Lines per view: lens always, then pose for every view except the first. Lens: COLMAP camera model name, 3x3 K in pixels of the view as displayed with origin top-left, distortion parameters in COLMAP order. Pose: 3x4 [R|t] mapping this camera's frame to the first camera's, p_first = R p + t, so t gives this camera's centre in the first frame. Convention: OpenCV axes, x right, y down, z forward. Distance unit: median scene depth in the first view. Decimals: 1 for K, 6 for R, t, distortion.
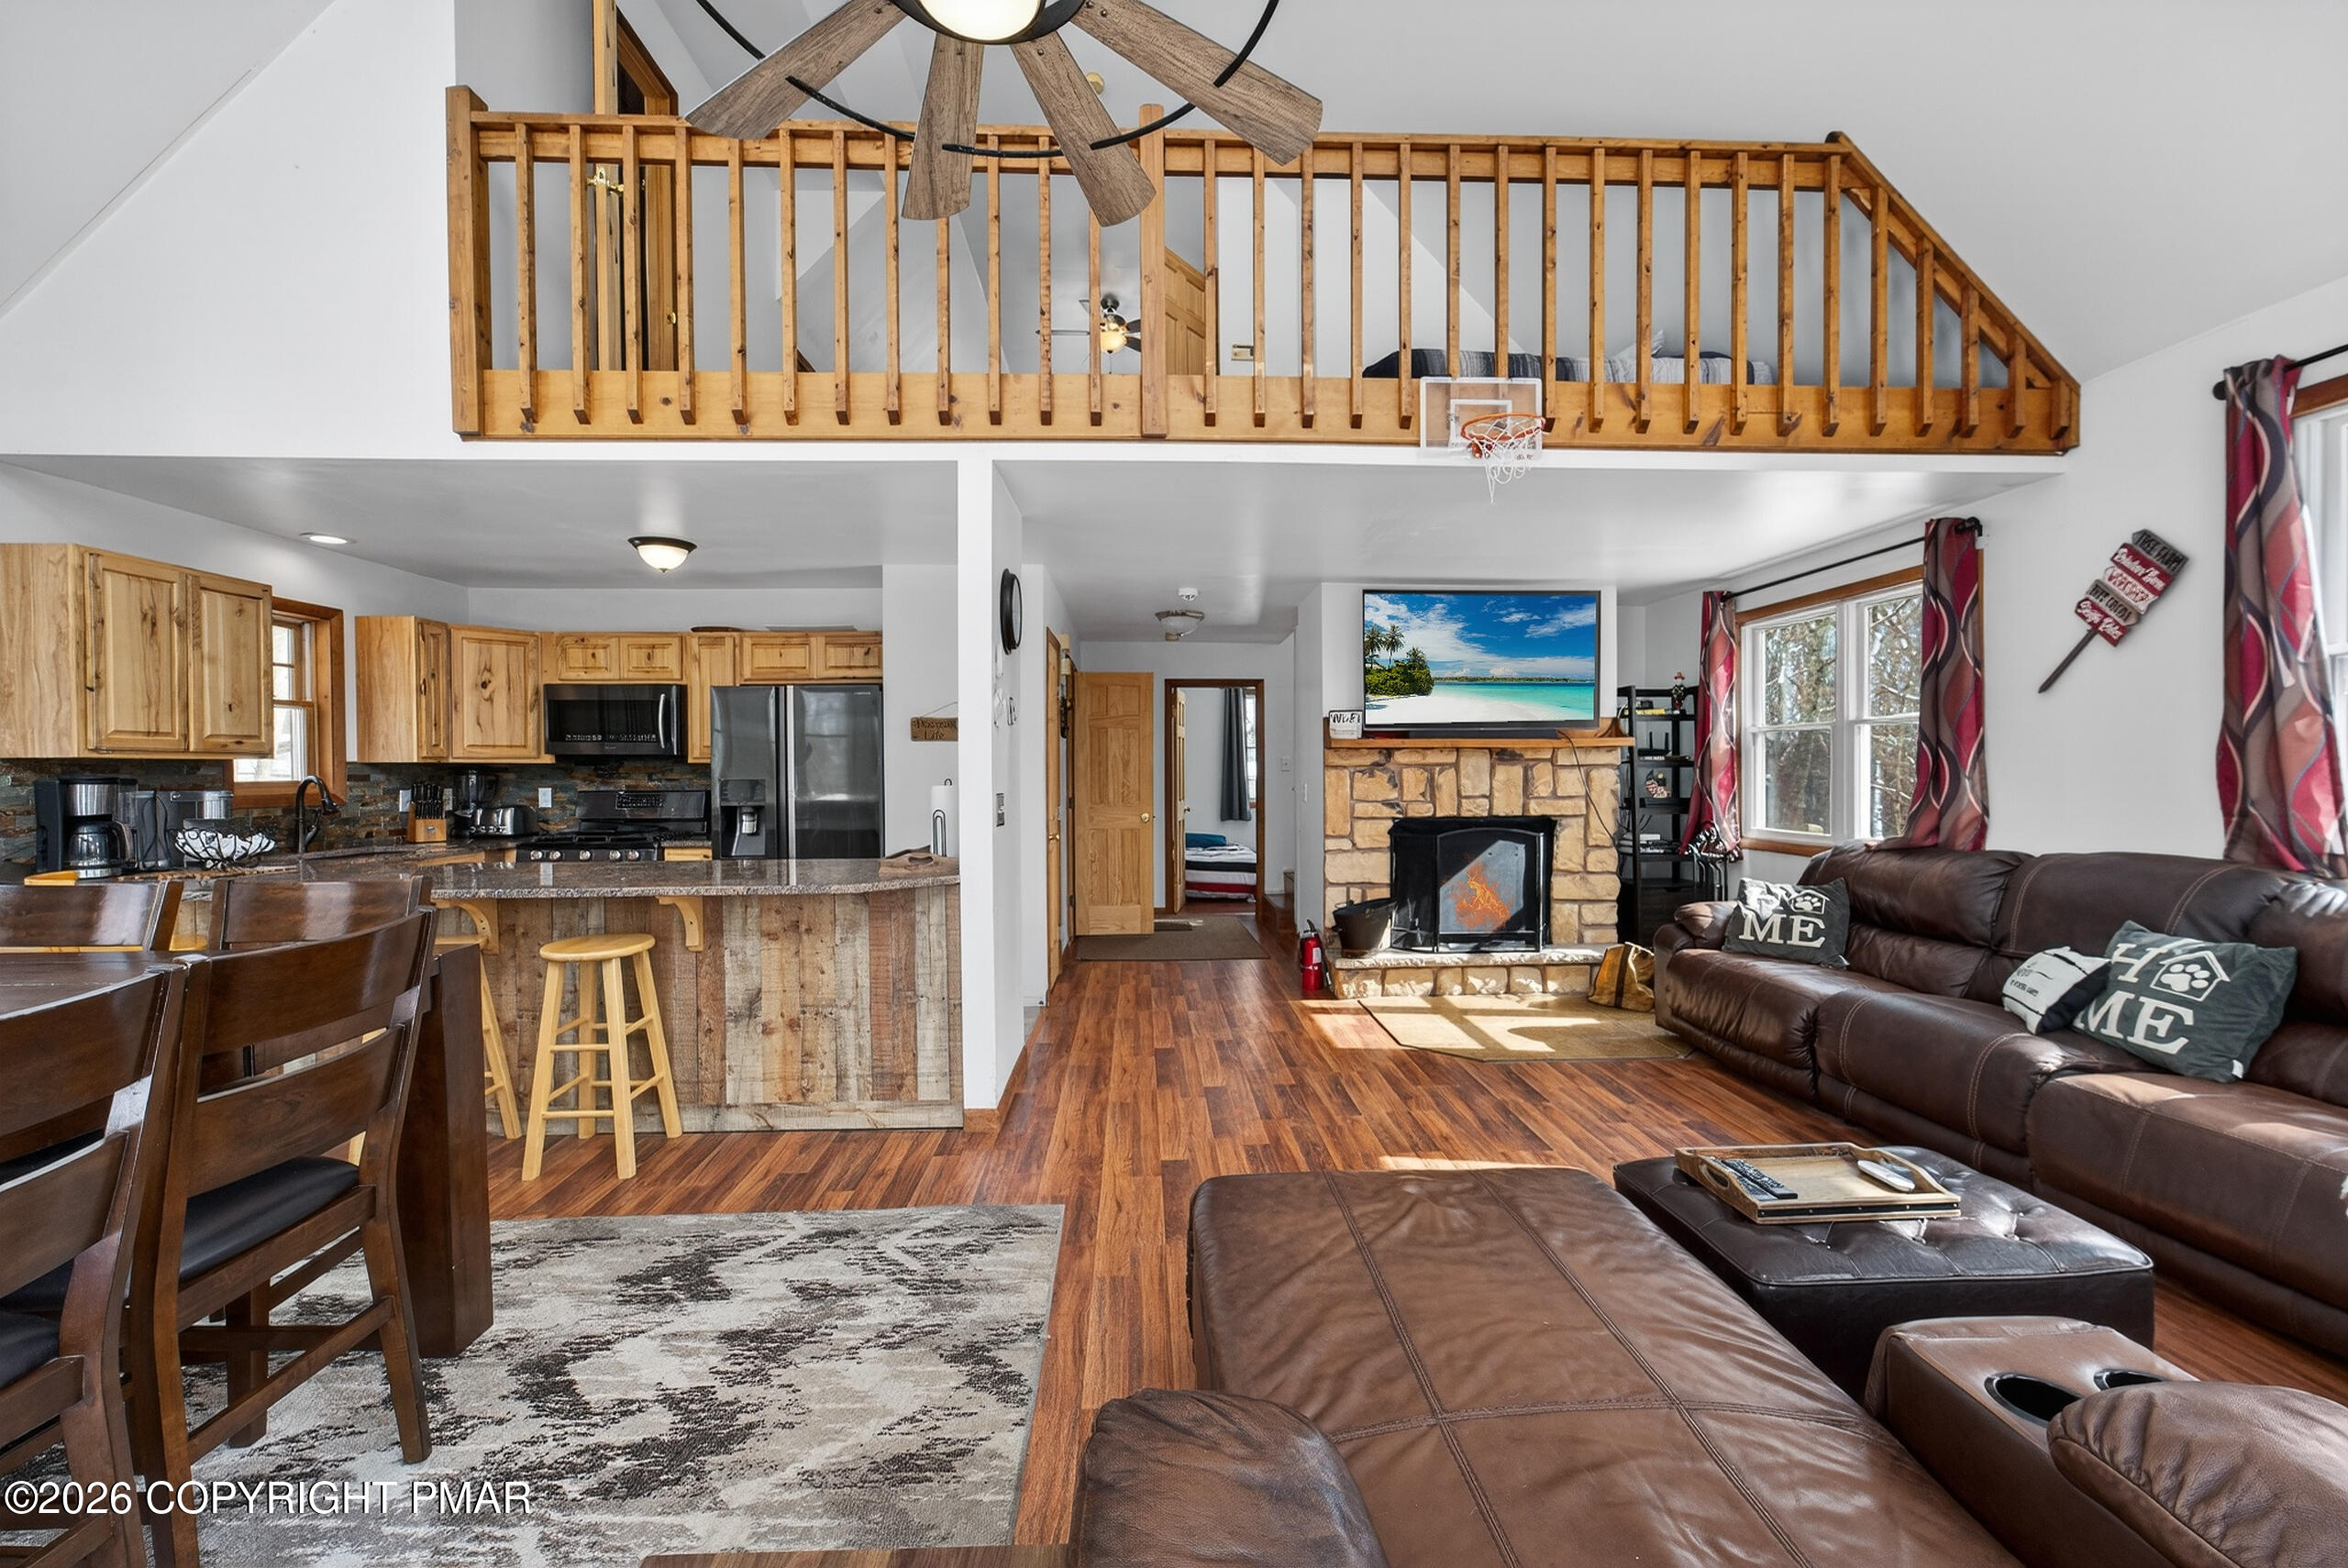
lens RADIAL K [[981.6, 0, 1188.1], [0, 981.6, 780.8], [0, 0, 1]] dist [0.010051, 0.000157]
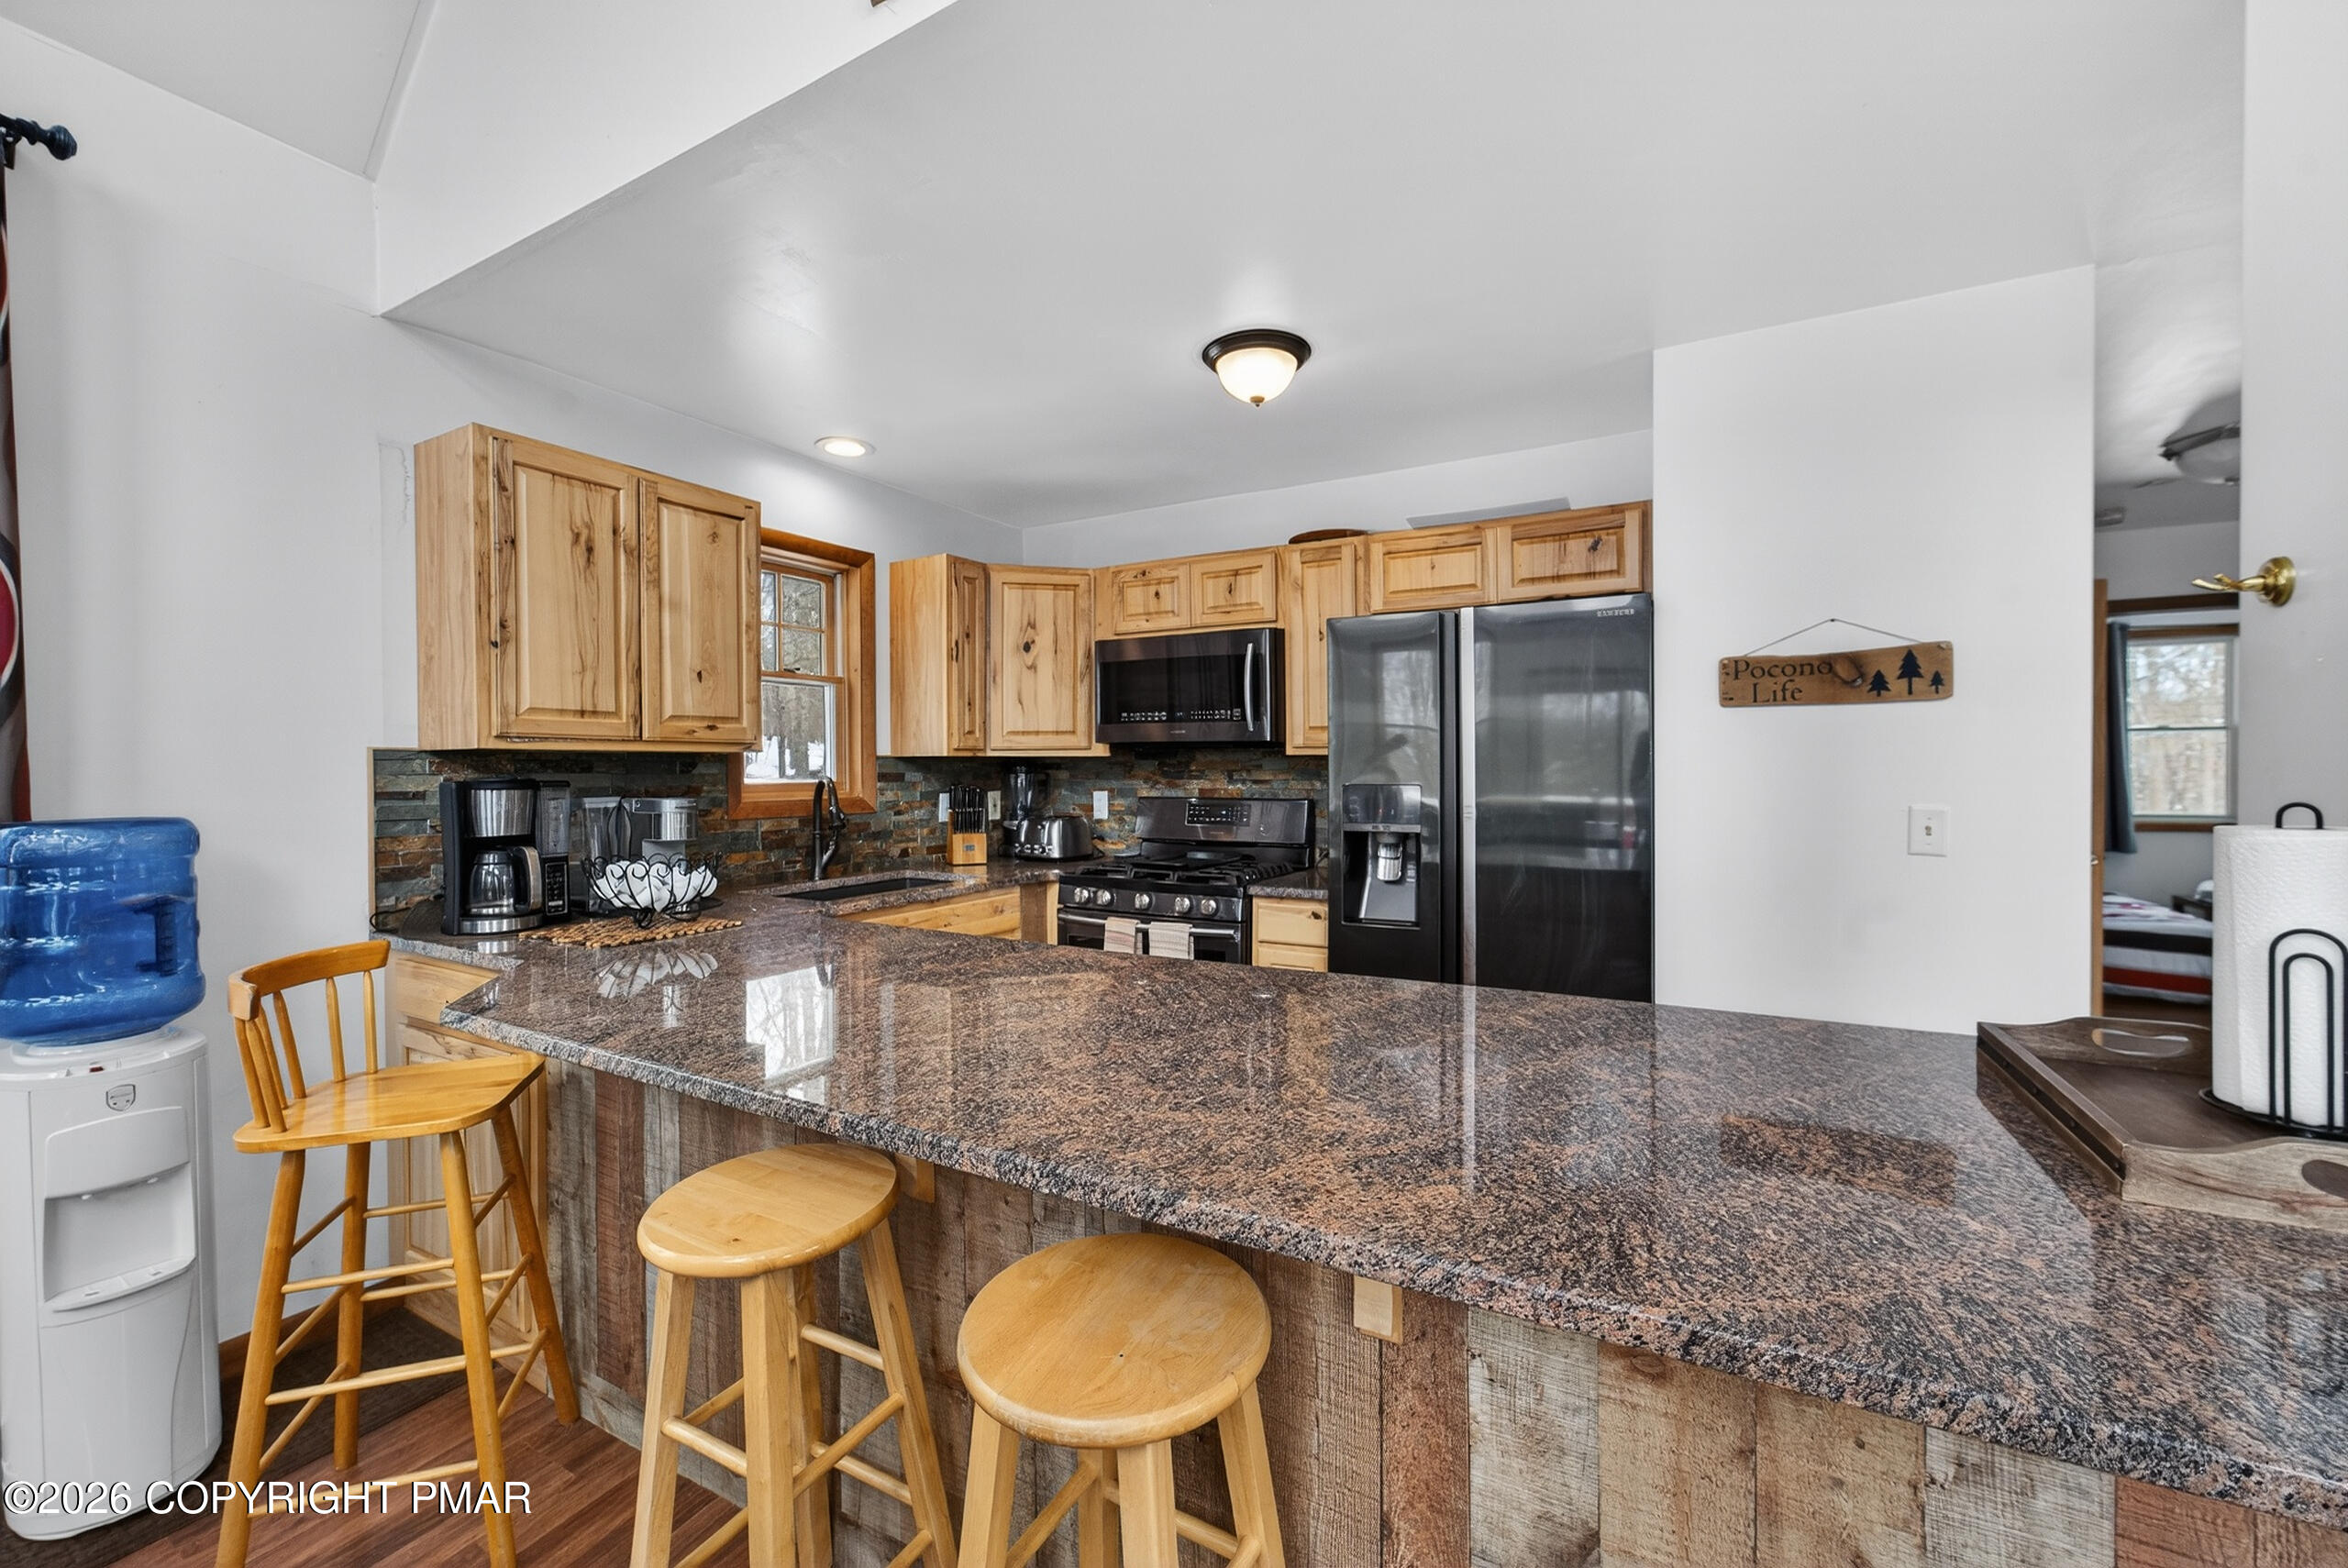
lens RADIAL K [[1002.5, 0, 1142.6], [0, 1002.5, 775.5], [0, 0, 1]] dist [-0.001894, 0.000368]
pose [[0.838294, 0.003484, -0.545208, -0.263375], [-0.004194, 0.999991, -0.000059, -0.005121], [0.545203, 0.002337, 0.838301, 0.465082]]
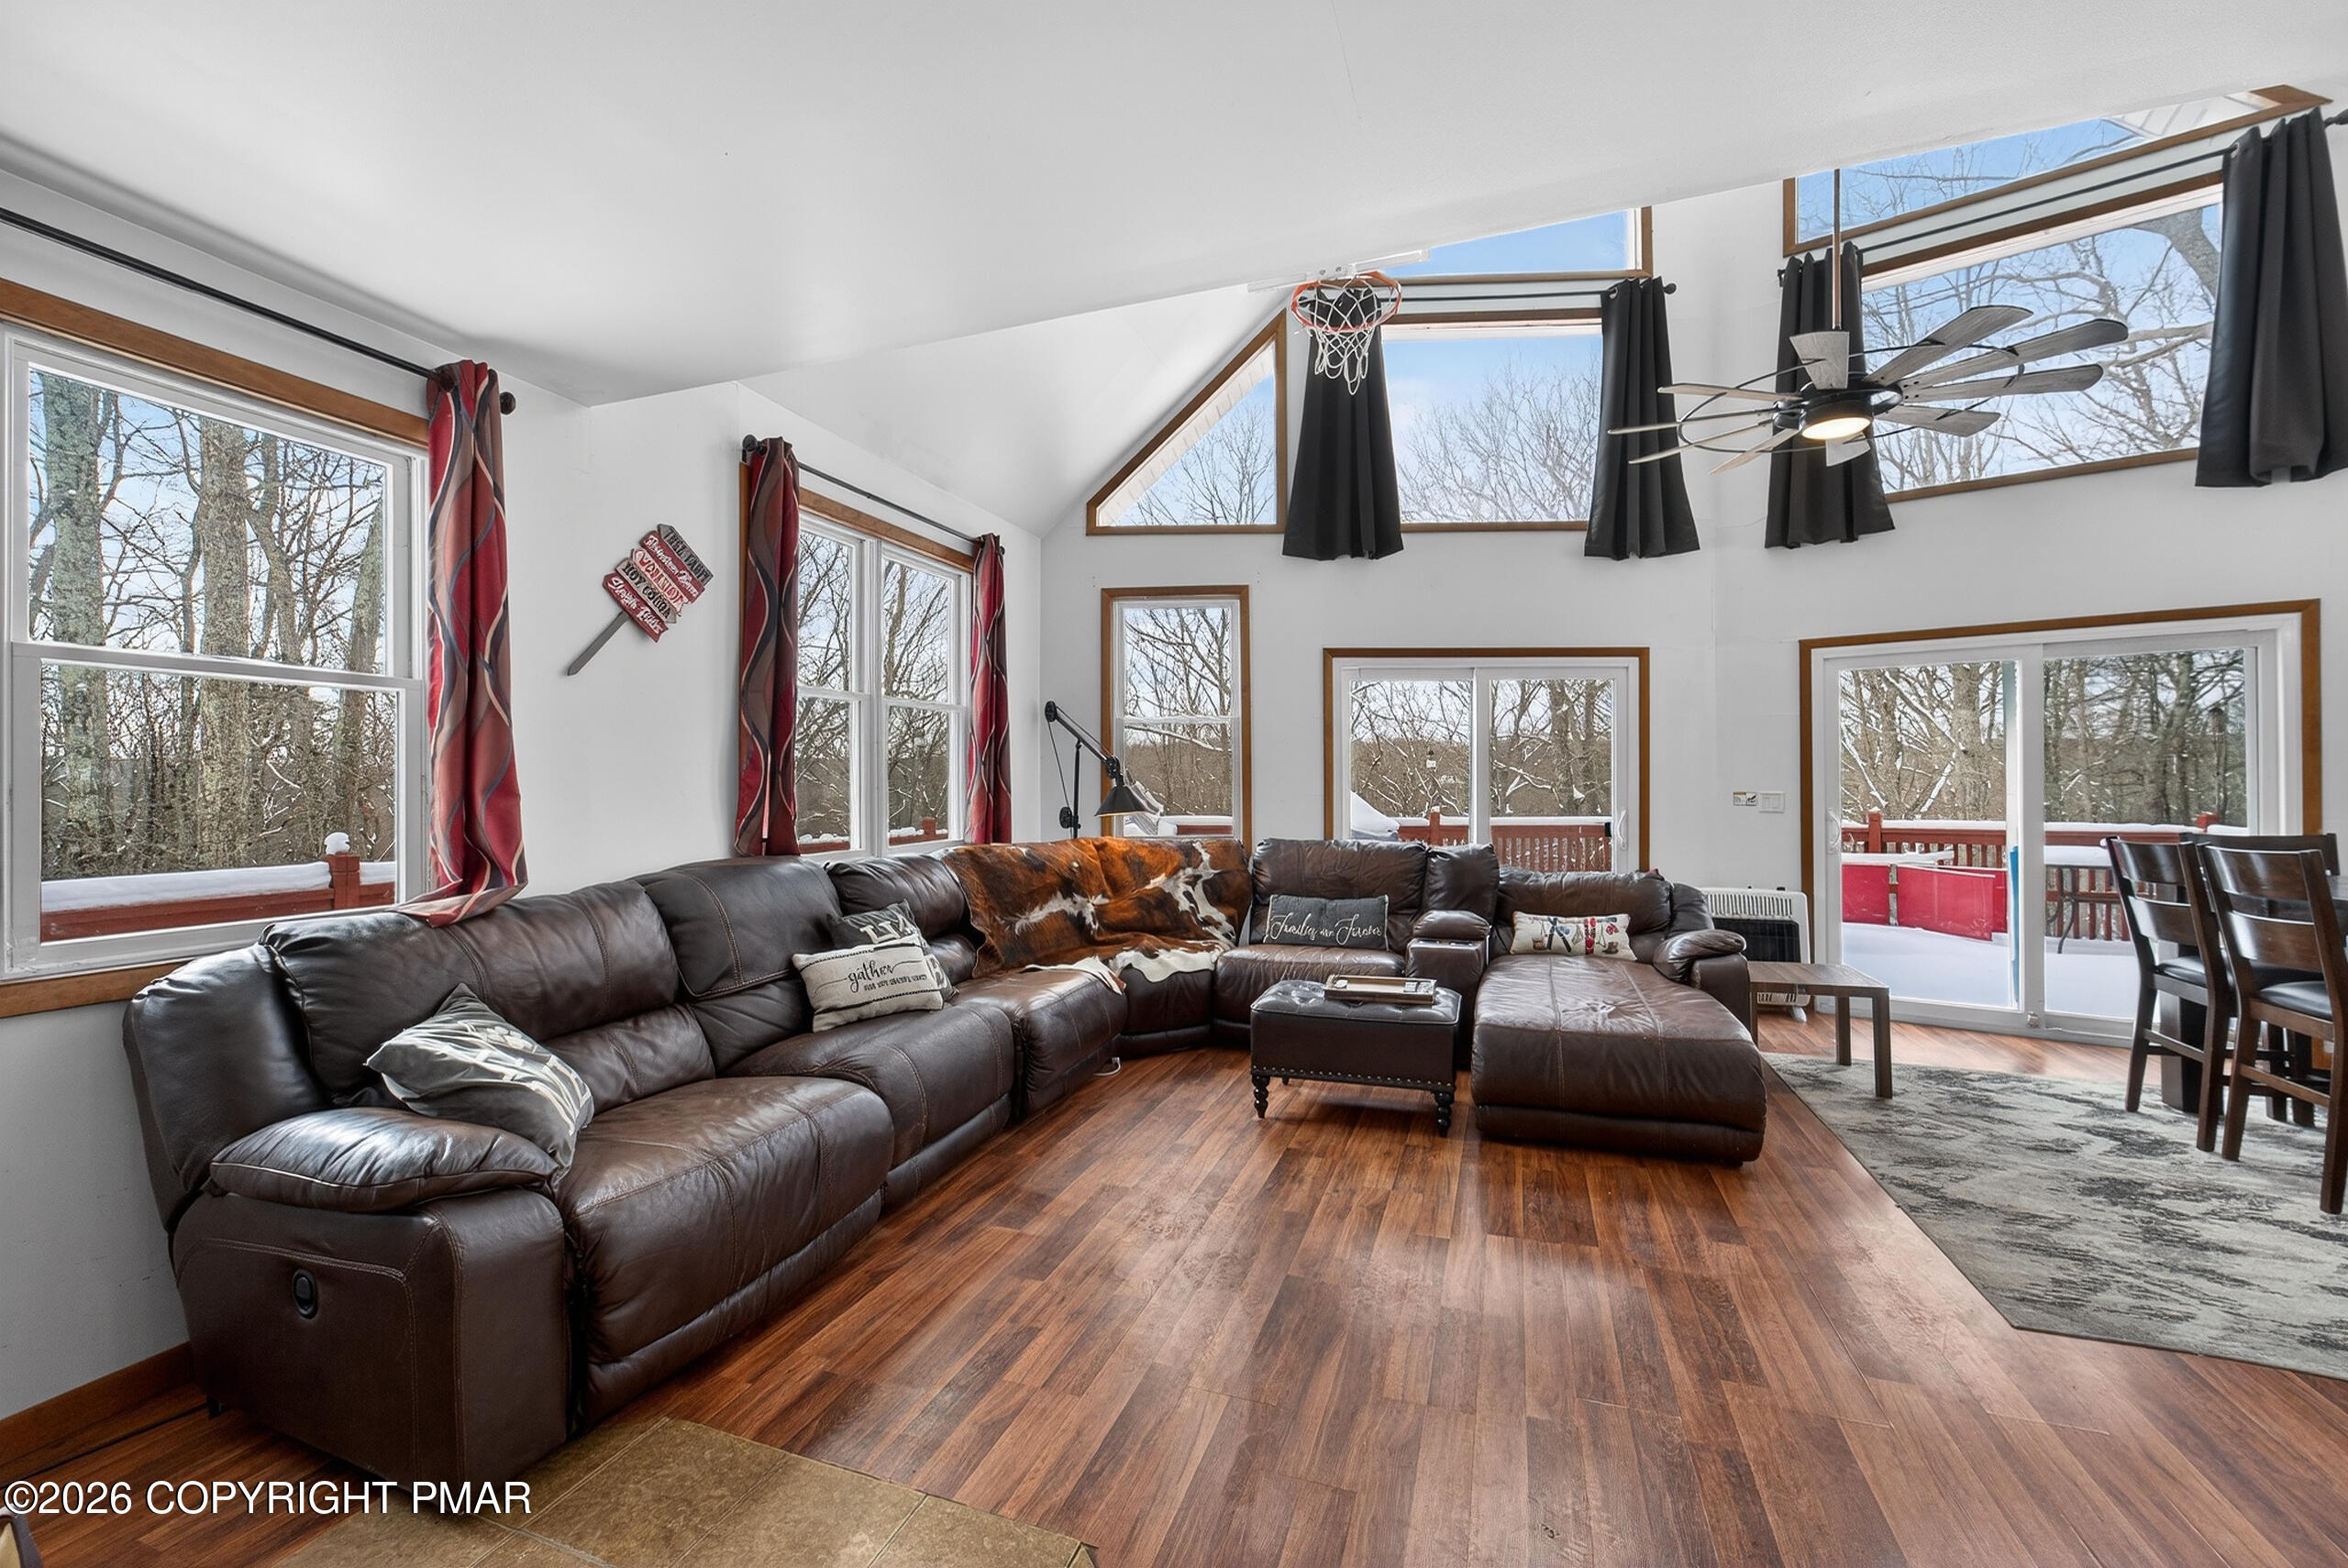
lens RADIAL K [[1002.5, 0, 1142.6], [0, 1002.5, 775.5], [0, 0, 1]] dist [-0.001894, 0.000368]
pose [[-0.921544, 0.010239, 0.388140, 0.116659], [0.011162, 0.999938, 0.000123, -0.004404], [-0.388114, 0.004446, -0.921600, 1.186713]]
